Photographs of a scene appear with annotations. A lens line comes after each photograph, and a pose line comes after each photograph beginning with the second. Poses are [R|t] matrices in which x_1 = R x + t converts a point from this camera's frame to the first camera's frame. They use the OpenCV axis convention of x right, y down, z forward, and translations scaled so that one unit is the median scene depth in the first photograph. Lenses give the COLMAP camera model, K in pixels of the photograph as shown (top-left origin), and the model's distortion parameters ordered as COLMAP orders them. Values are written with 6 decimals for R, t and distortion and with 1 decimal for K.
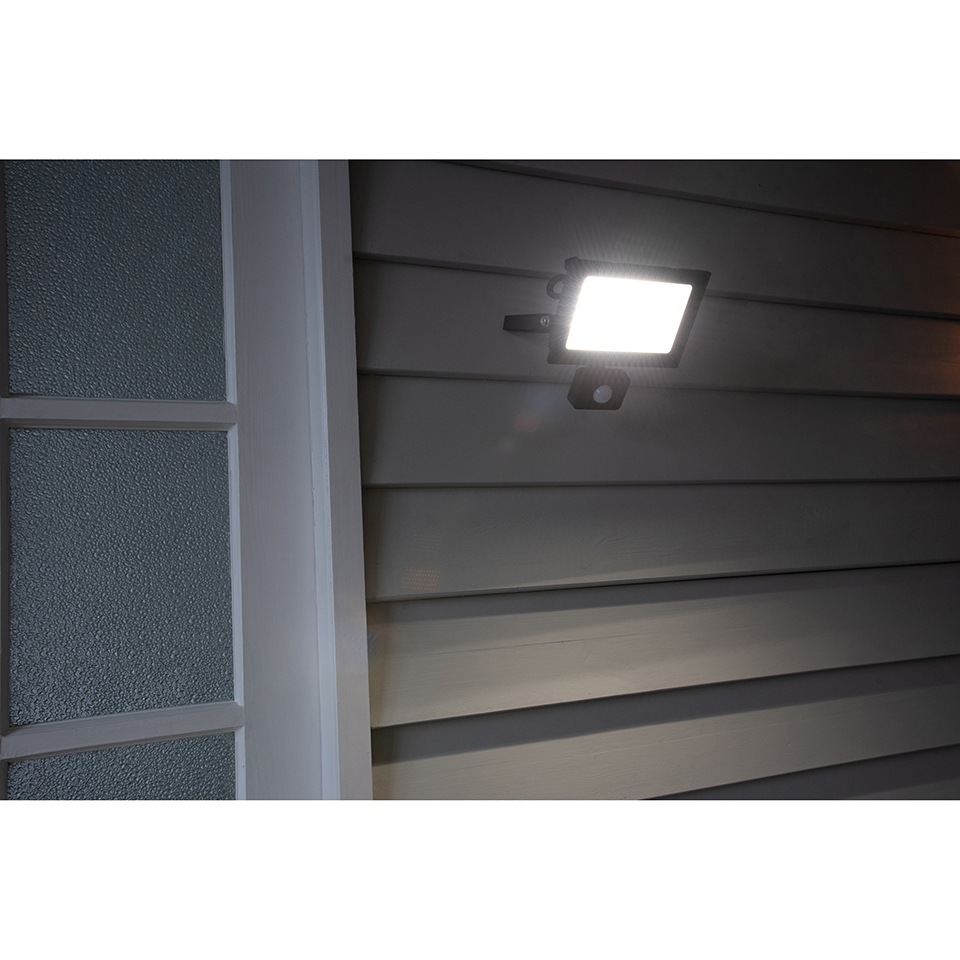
lens RADIAL K [[934.5, 0, 480.0], [0, 934.5, 480.0], [0, 0, 1]] dist [0.016084, 0.038521]
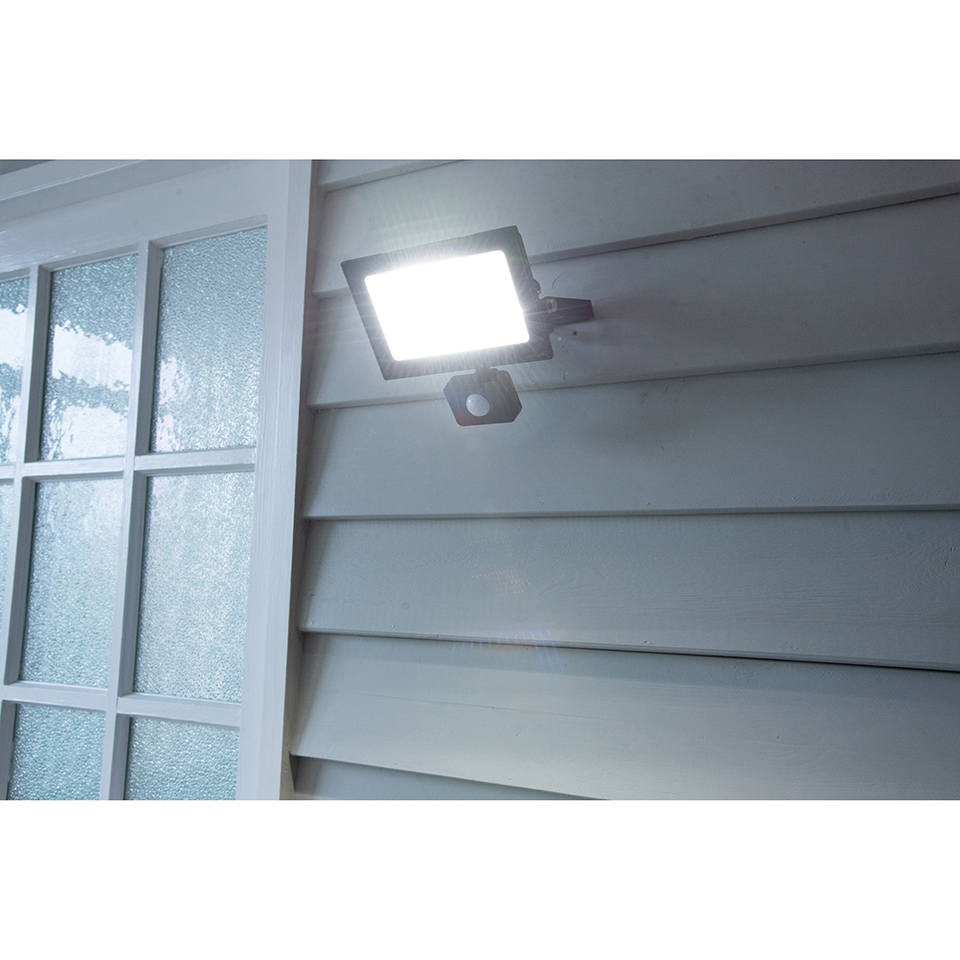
lens RADIAL K [[934.5, 0, 480.0], [0, 934.5, 480.0], [0, 0, 1]] dist [0.016084, 0.038521]
pose [[0.557251, -0.029636, -0.829815, 0.824892], [0.015988, 0.999561, -0.024962, -0.007291], [0.830190, 0.000643, 0.557479, 0.570062]]
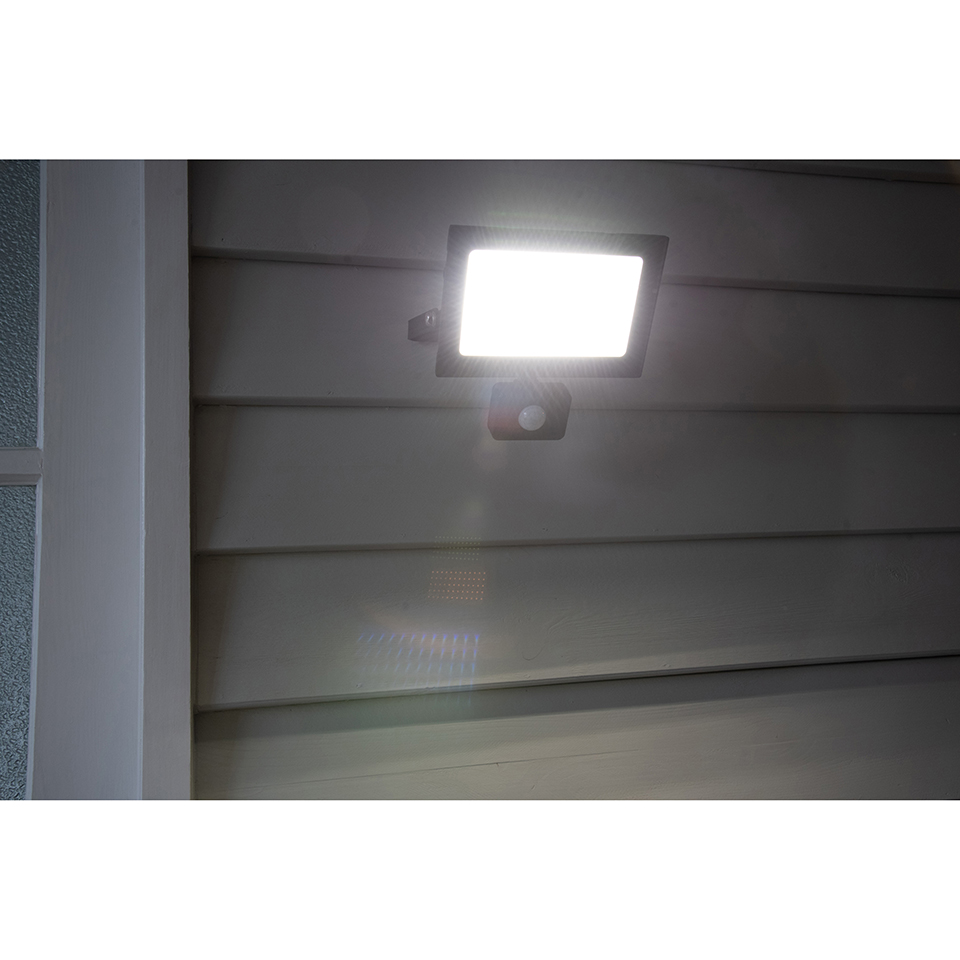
lens RADIAL K [[934.5, 0, 480.0], [0, 934.5, 480.0], [0, 0, 1]] dist [0.016084, 0.038521]
pose [[0.983531, -0.033049, -0.177694, 0.225261], [0.021675, 0.997612, -0.065576, 0.002416], [0.179437, 0.060645, 0.981899, 0.296432]]
